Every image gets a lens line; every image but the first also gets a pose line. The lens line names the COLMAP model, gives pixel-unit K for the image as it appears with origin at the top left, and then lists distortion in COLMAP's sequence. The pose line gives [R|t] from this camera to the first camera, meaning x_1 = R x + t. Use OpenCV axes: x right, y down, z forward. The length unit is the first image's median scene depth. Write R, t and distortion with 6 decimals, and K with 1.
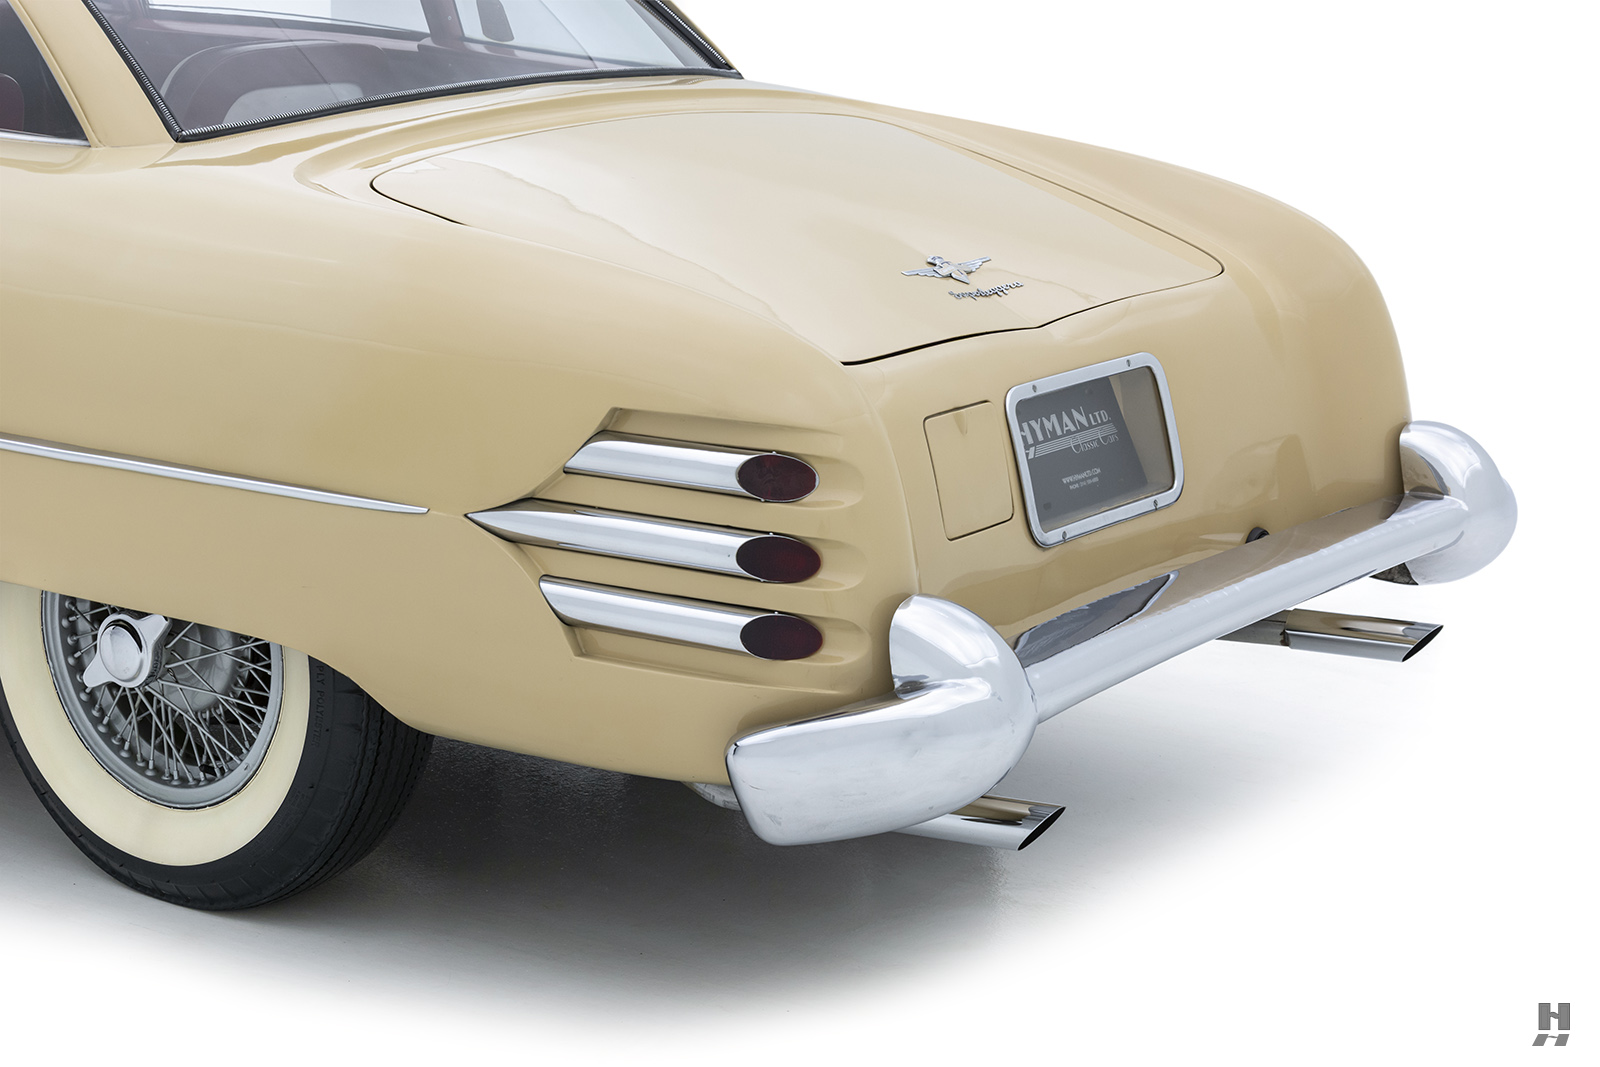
lens RADIAL K [[3297.2, 0, 800.3], [0, 3297.2, 534.2], [0, 0, 1]] dist [-0.022399, 0.000000]
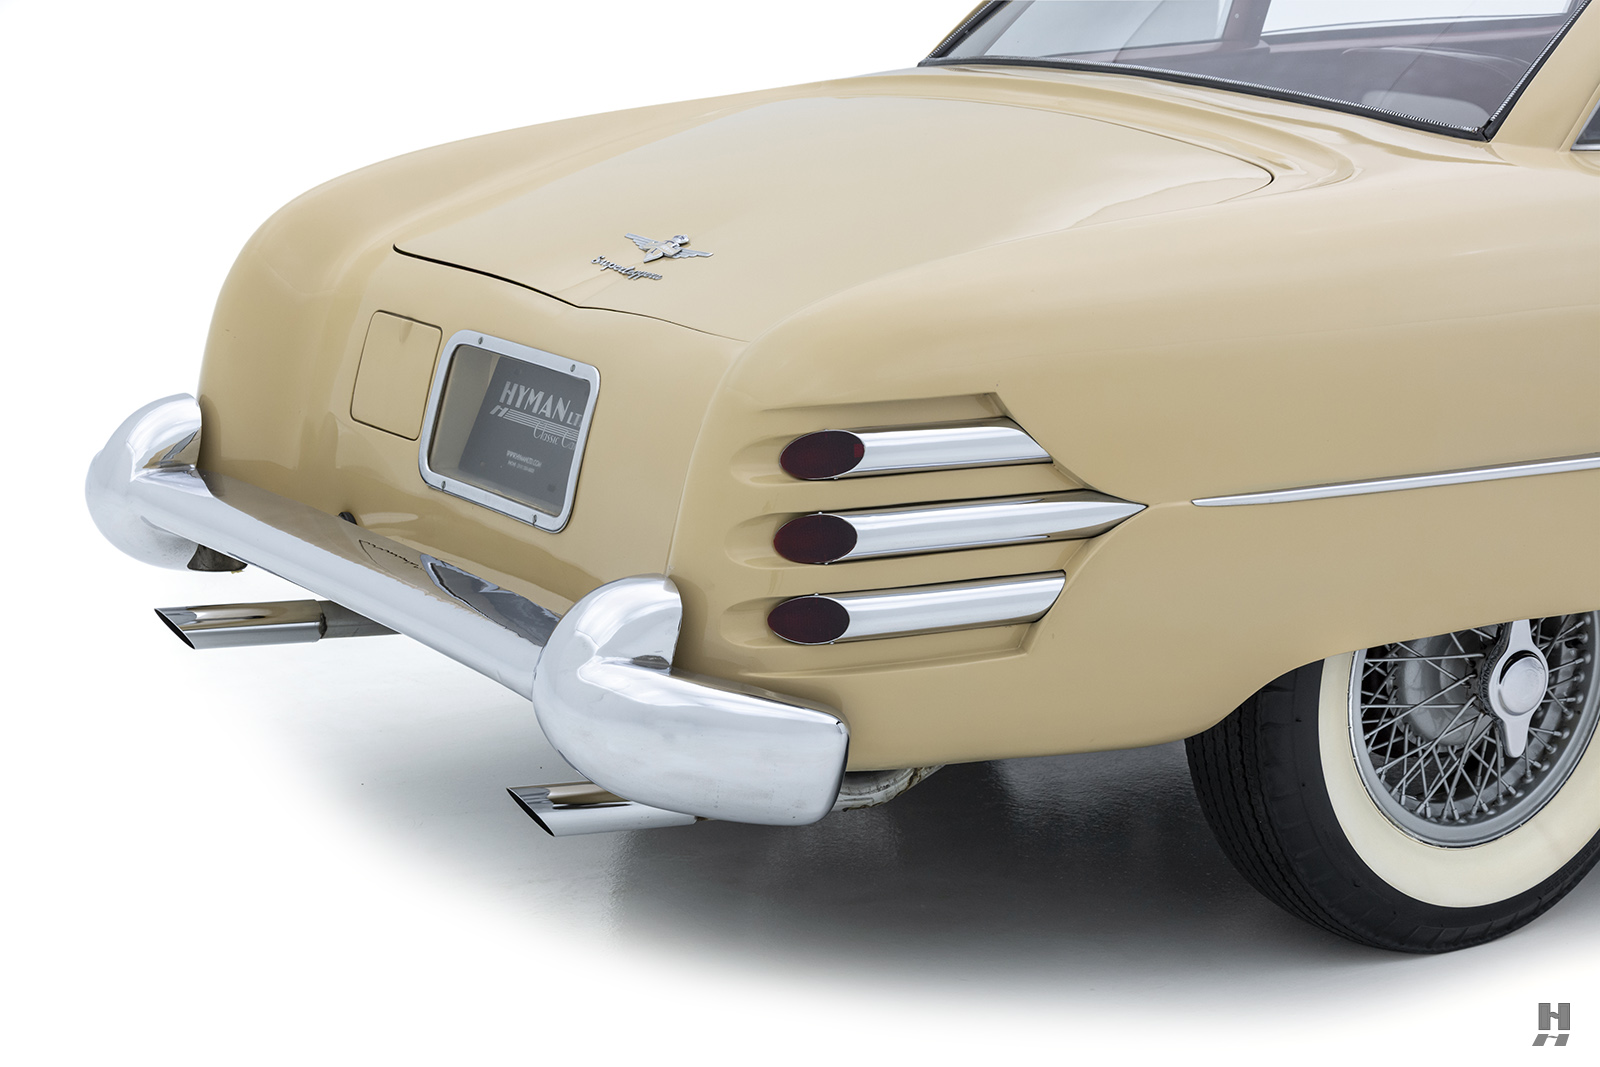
lens RADIAL K [[3553.9, 0, 799.6], [0, 3553.9, 533.3], [0, 0, 1]] dist [0.058778, 0.000000]
pose [[-0.378703, 0.177596, -0.908319, 1.003641], [-0.222941, 0.935014, 0.275766, -0.302219], [0.898266, 0.306935, -0.314499, 1.408196]]
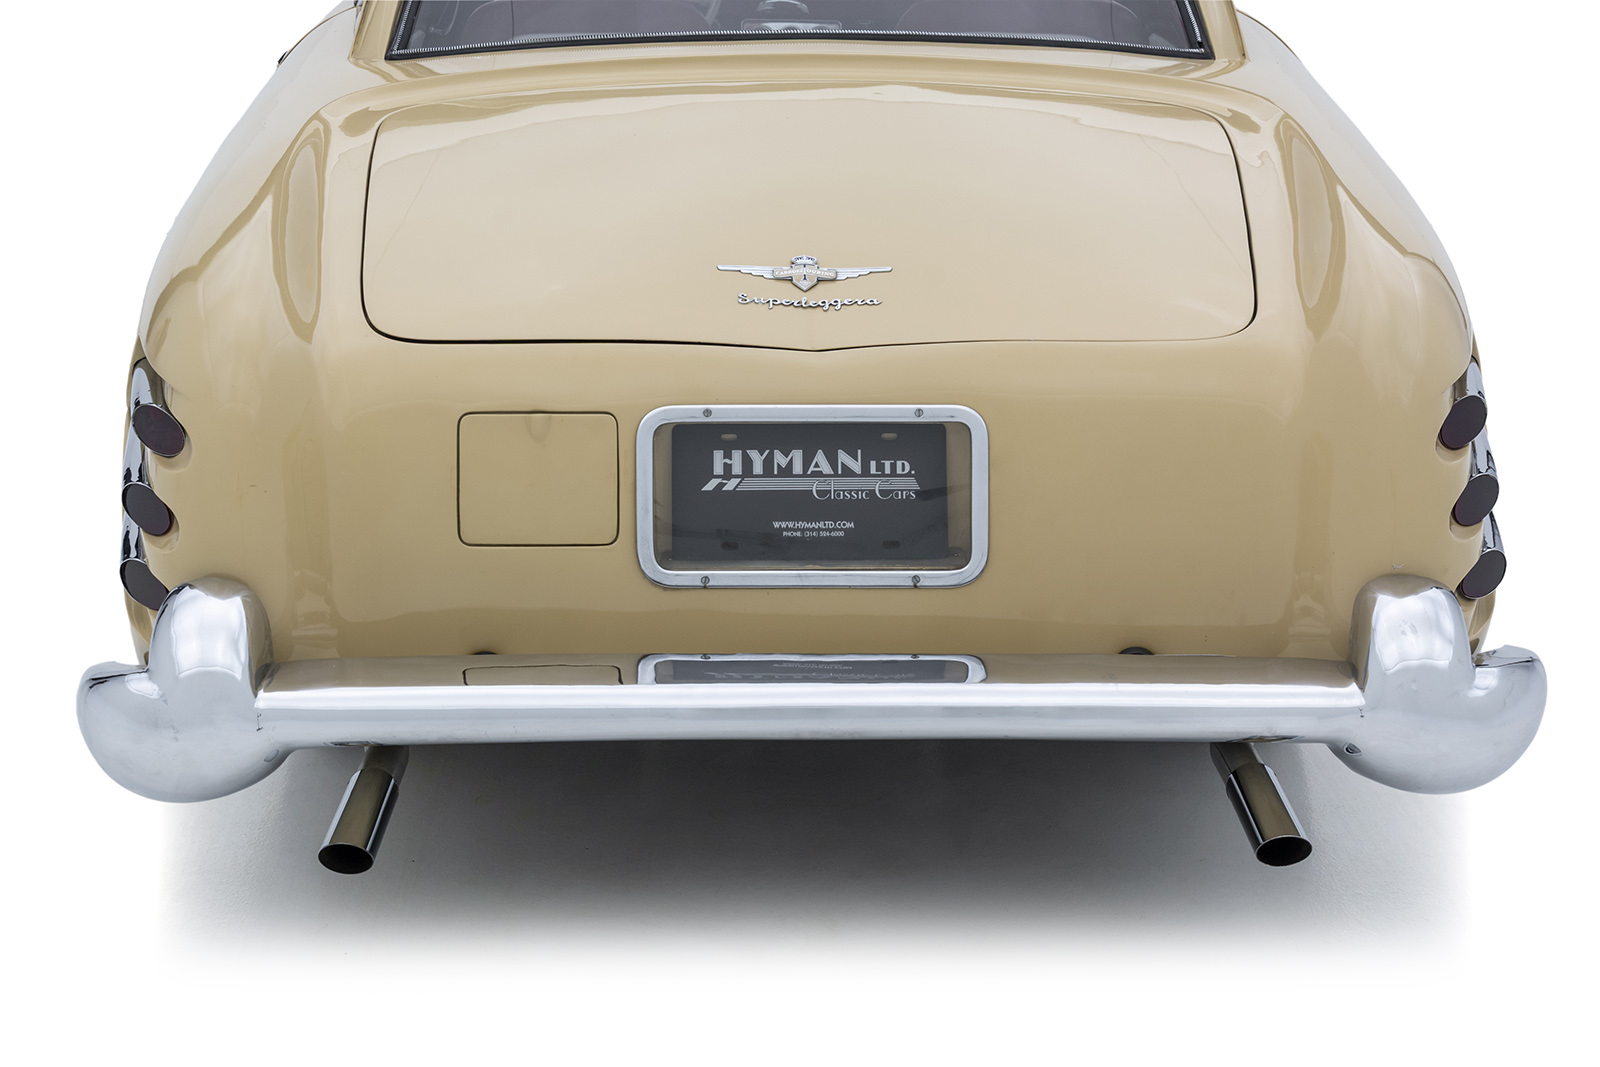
lens RADIAL K [[2297.5, 0, 799.0], [0, 2297.5, 532.8], [0, 0, 1]] dist [-0.200747, 0.000000]
pose [[0.599796, 0.229085, -0.766659, 0.554336], [-0.176447, 0.972421, 0.152525, -0.108692], [0.780456, 0.043790, 0.623675, 0.616077]]
